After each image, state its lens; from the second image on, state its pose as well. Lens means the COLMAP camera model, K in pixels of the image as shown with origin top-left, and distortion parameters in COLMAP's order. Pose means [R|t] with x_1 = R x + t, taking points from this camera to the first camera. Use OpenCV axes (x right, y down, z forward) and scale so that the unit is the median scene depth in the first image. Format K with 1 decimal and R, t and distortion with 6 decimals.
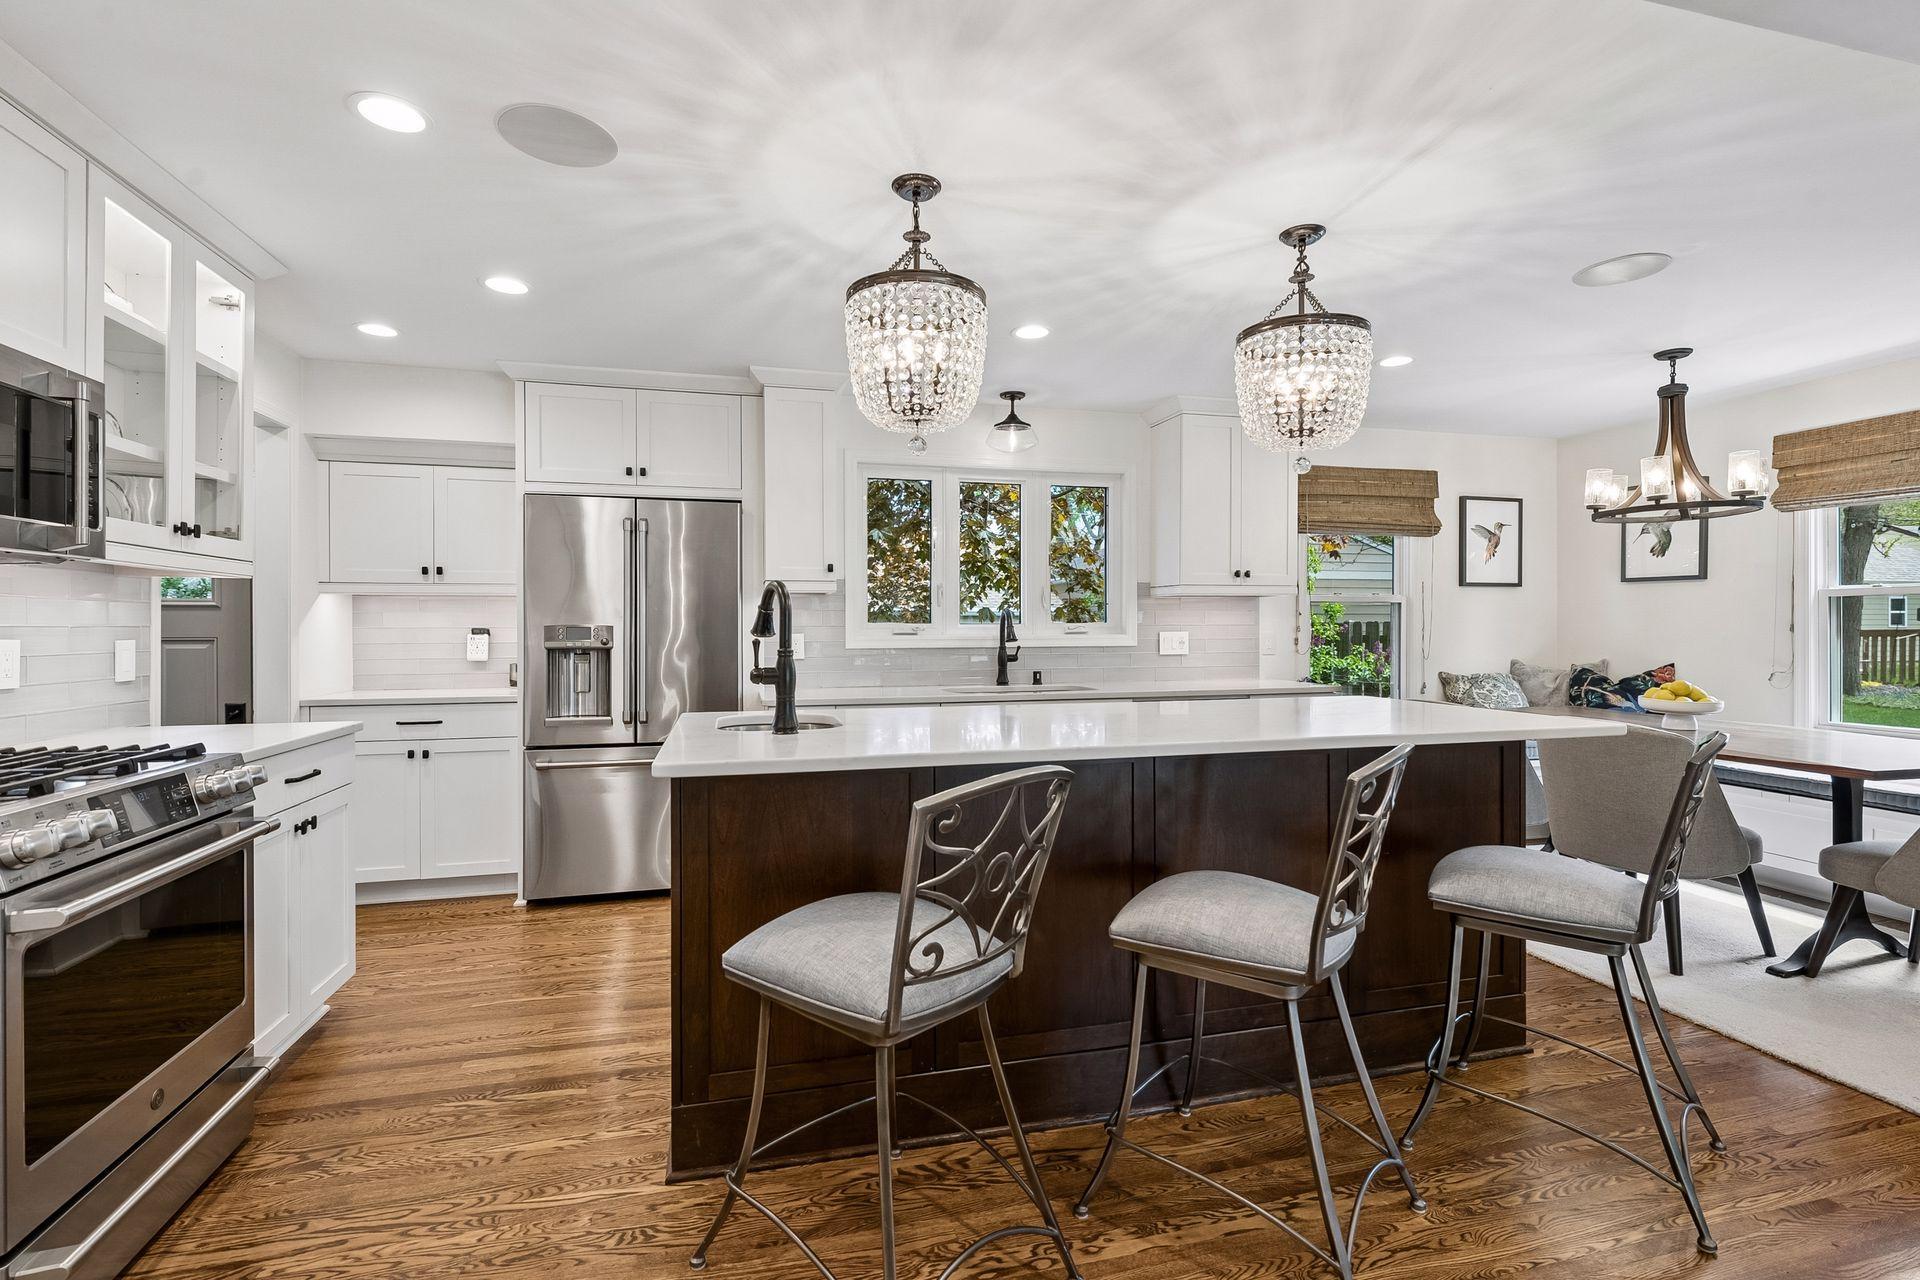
lens RADIAL K [[879.5, 0, 948.2], [0, 879.5, 632.7], [0, 0, 1]] dist [-0.000098, -0.001142]
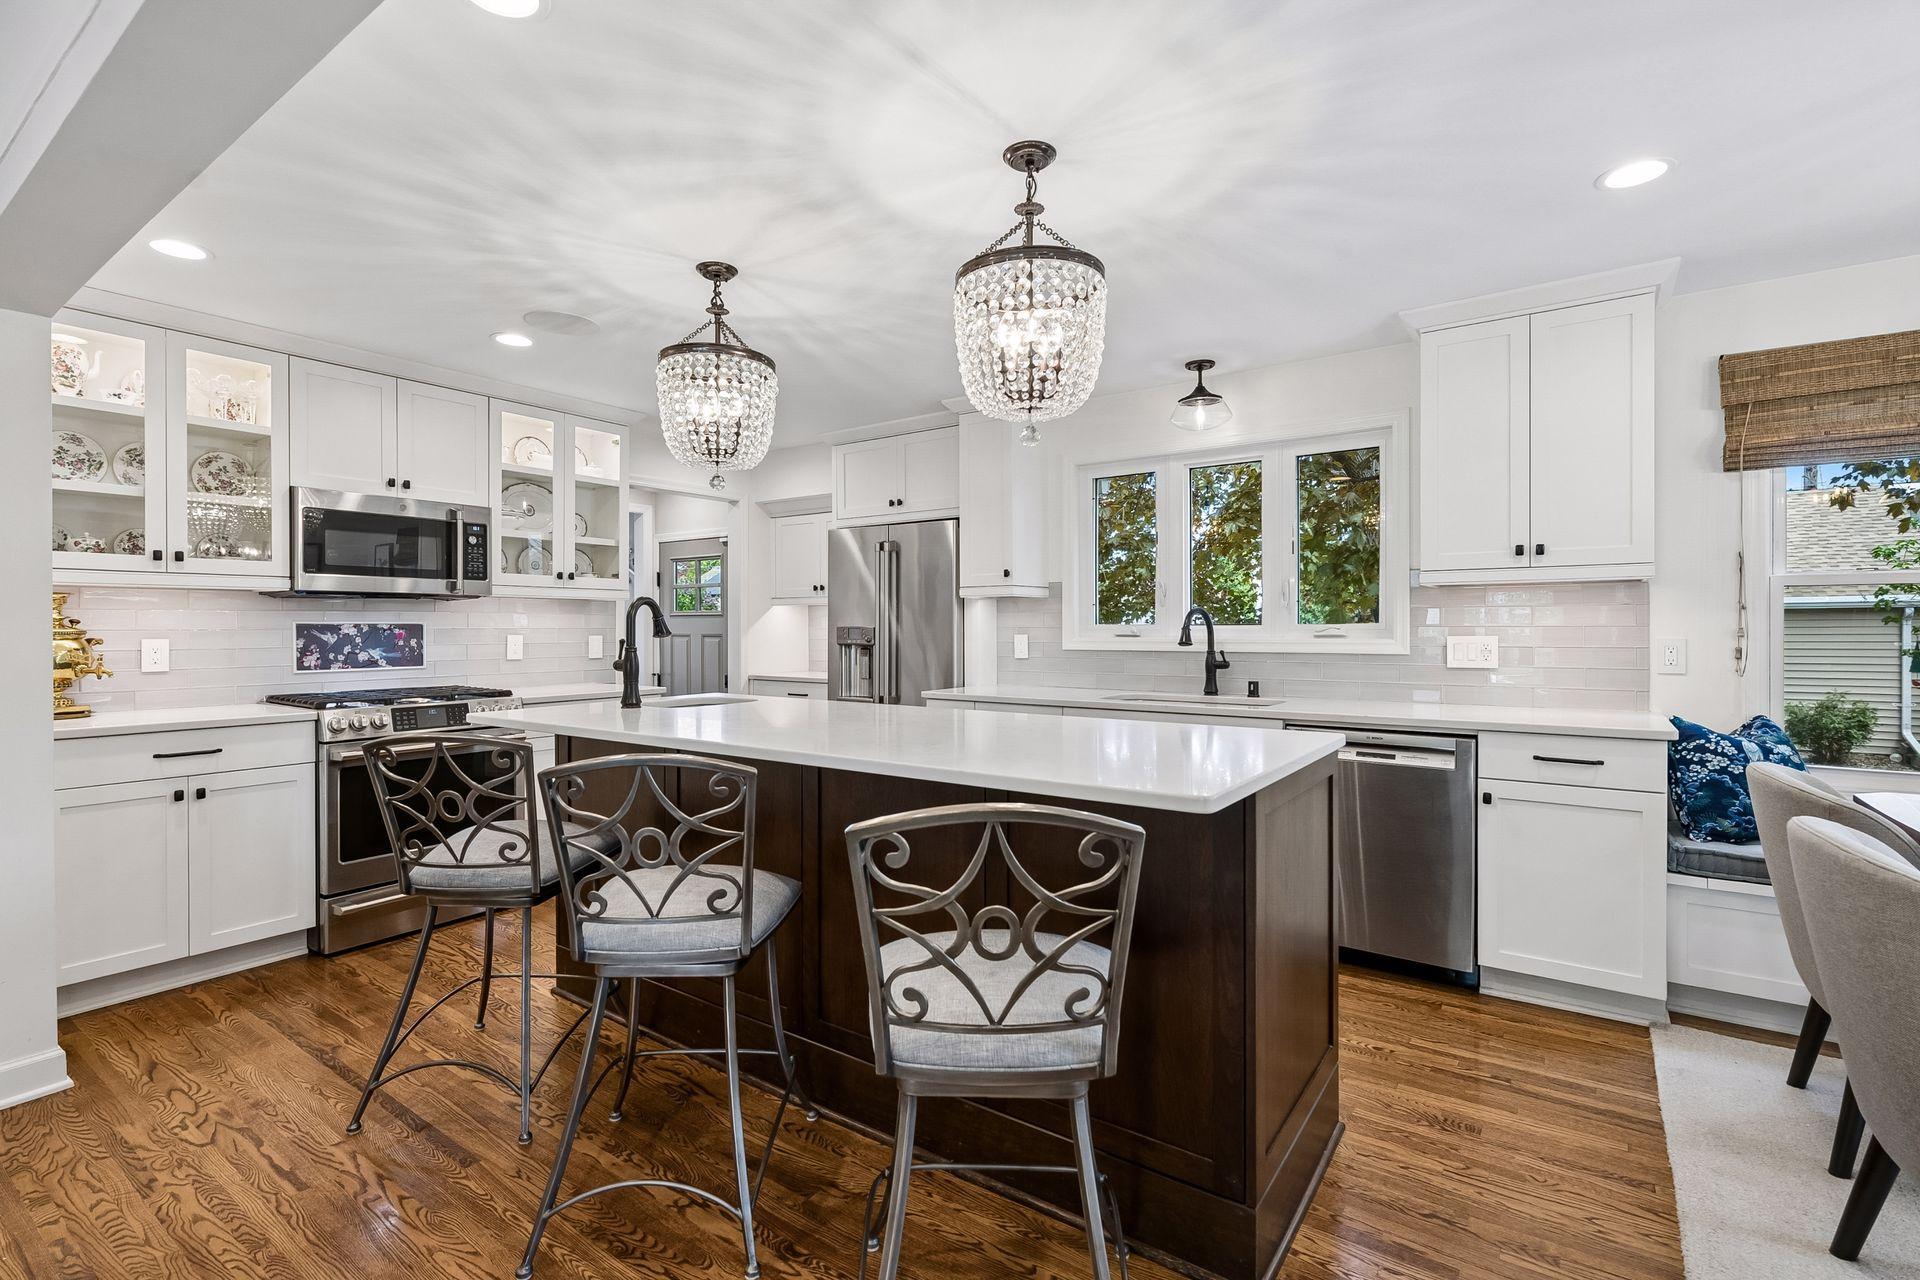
lens RADIAL K [[879.5, 0, 958.2], [0, 879.5, 624.8], [0, 0, 1]] dist [-0.000098, -0.001142]
pose [[0.642357, -0.001487, -0.766404, 0.589127], [-0.004419, 0.999974, -0.005644, -0.004625], [0.766393, 0.007012, 0.642334, 0.251025]]
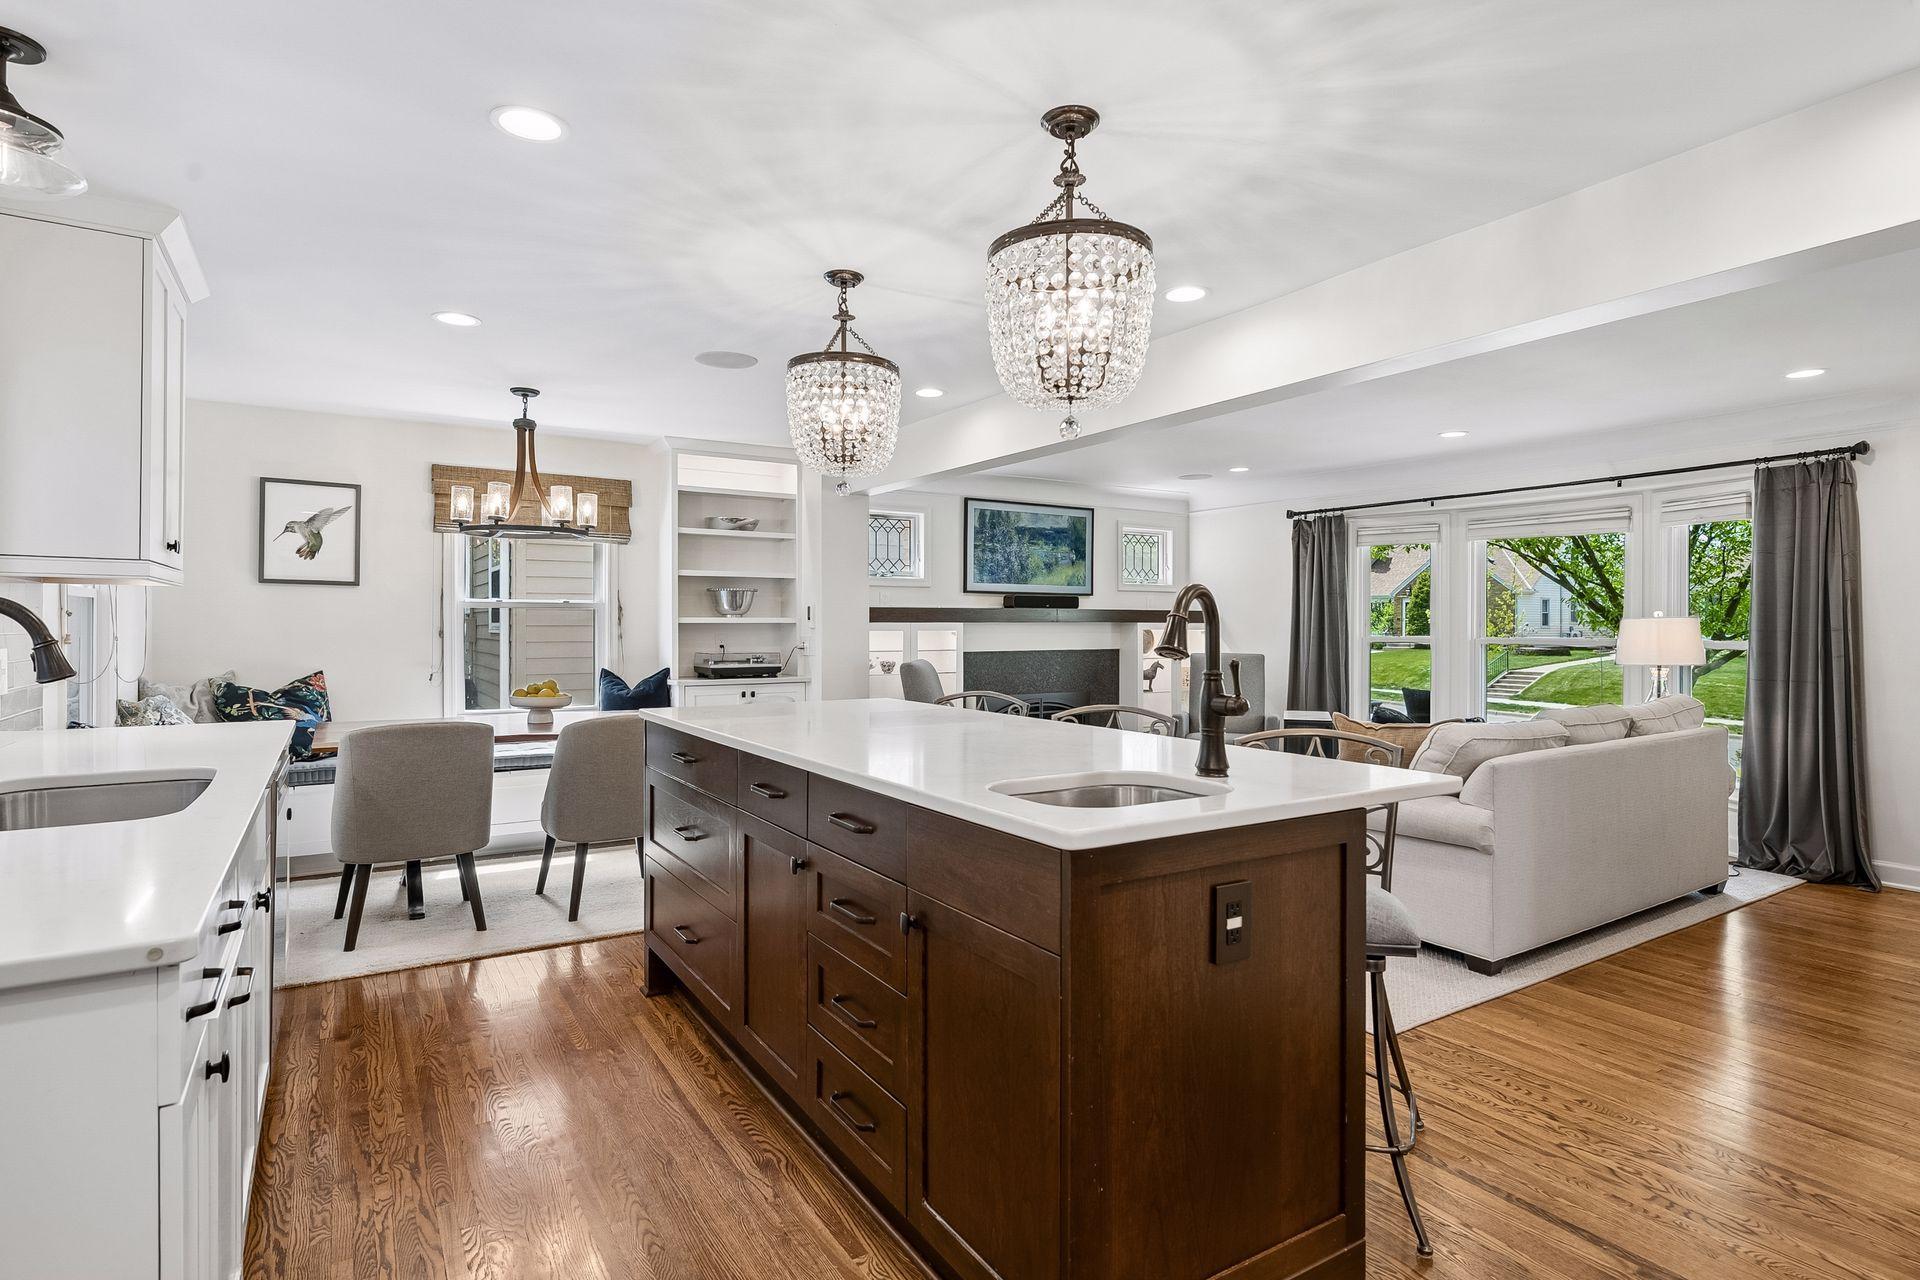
lens RADIAL K [[988.0, 0, 967.4], [0, 988.0, 629.6], [0, 0, 1]] dist [-0.005467, -0.001667]
pose [[-0.317567, -0.000228, 0.948236, -0.480122], [0.005105, 0.999985, 0.001950, -0.009488], [-0.948222, 0.005460, -0.317561, 0.739850]]
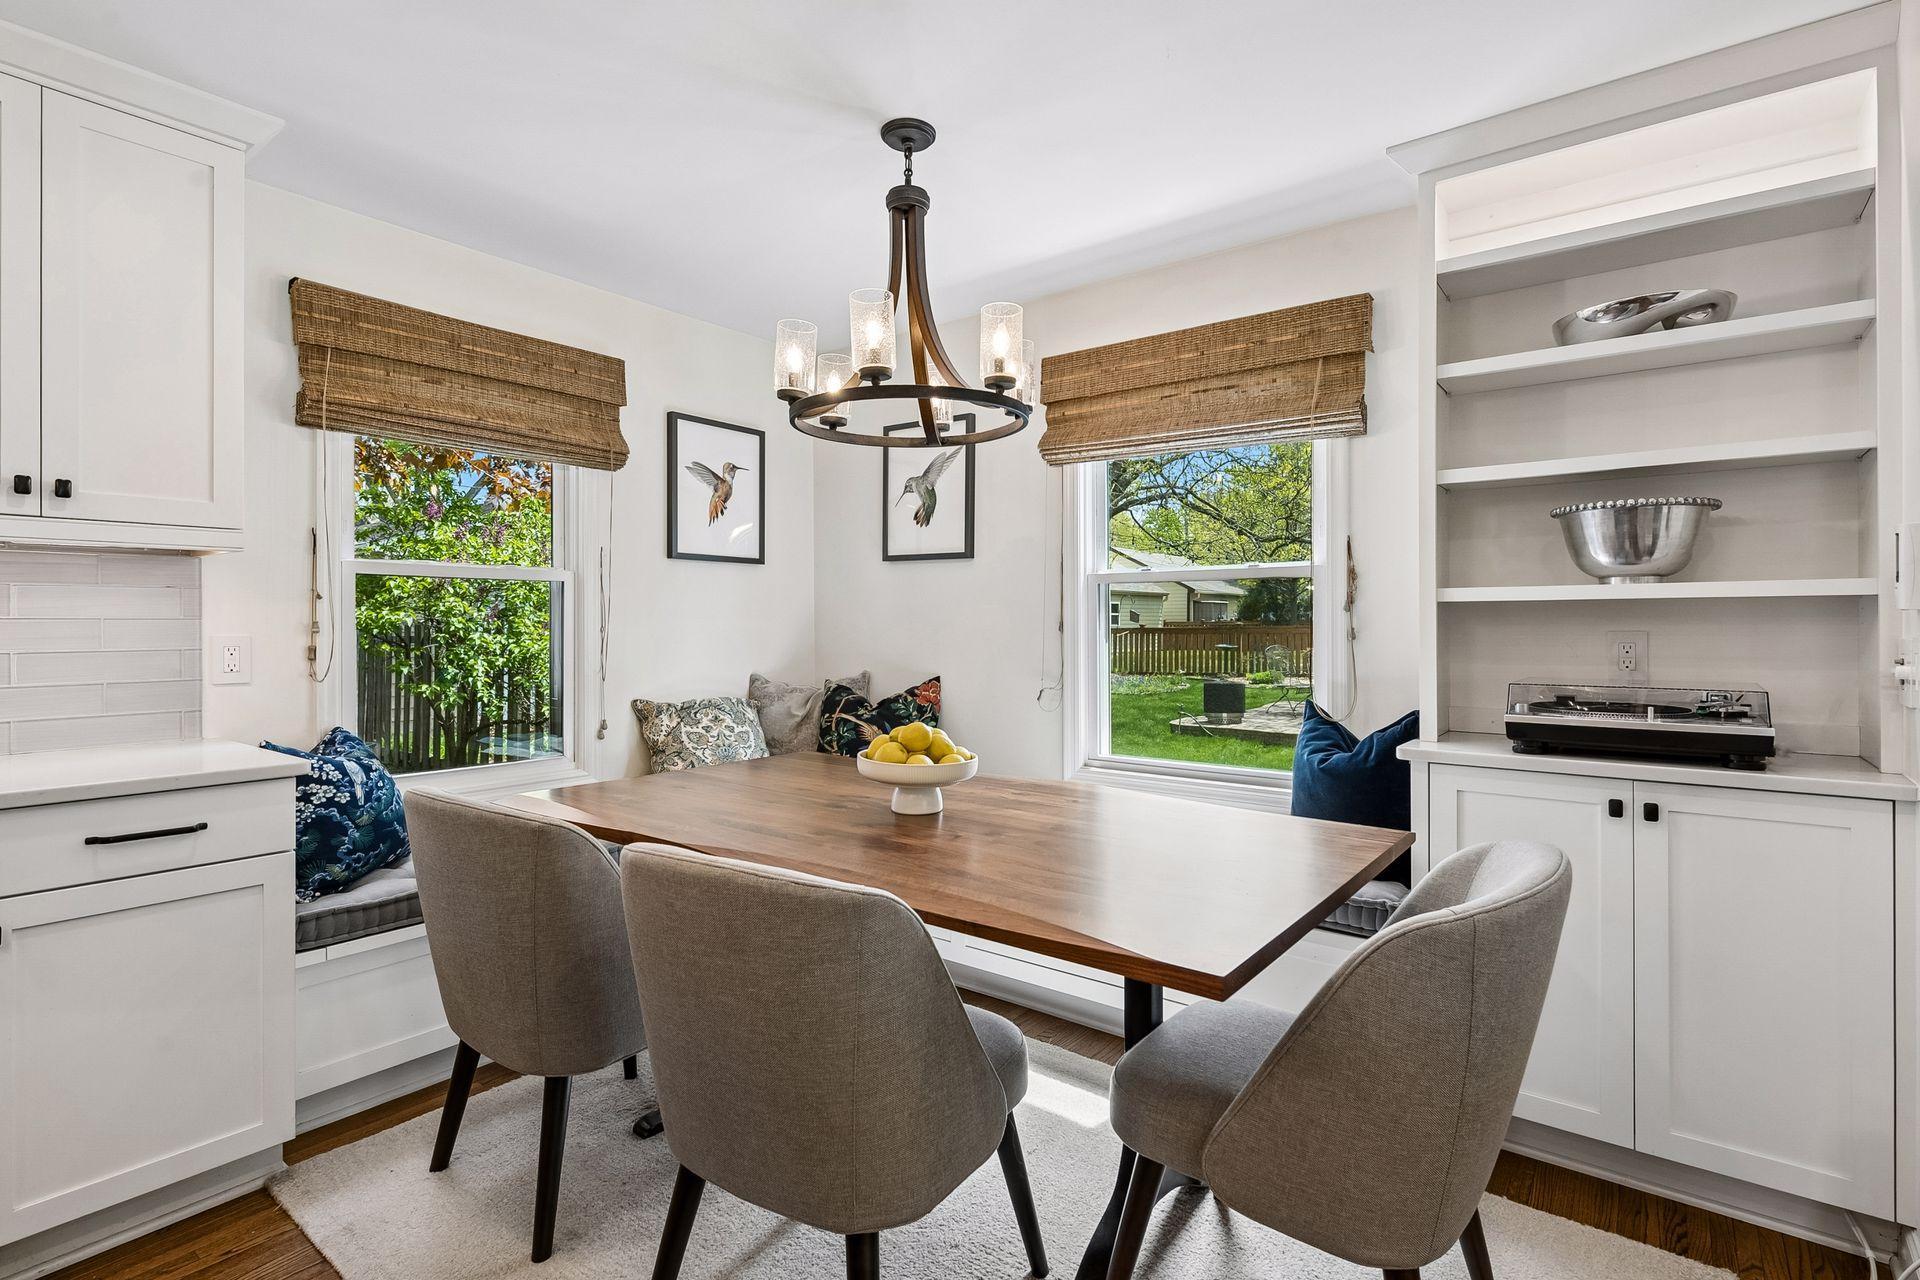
lens RADIAL K [[930.2, 0, 959.4], [0, 930.2, 624.4], [0, 0, 1]] dist [0.004025, -0.000919]
pose [[0.787622, 0.002697, 0.616152, 0.415894], [0.001905, 0.999975, -0.006812, -0.002340], [-0.616155, 0.006539, 0.787598, 0.441209]]
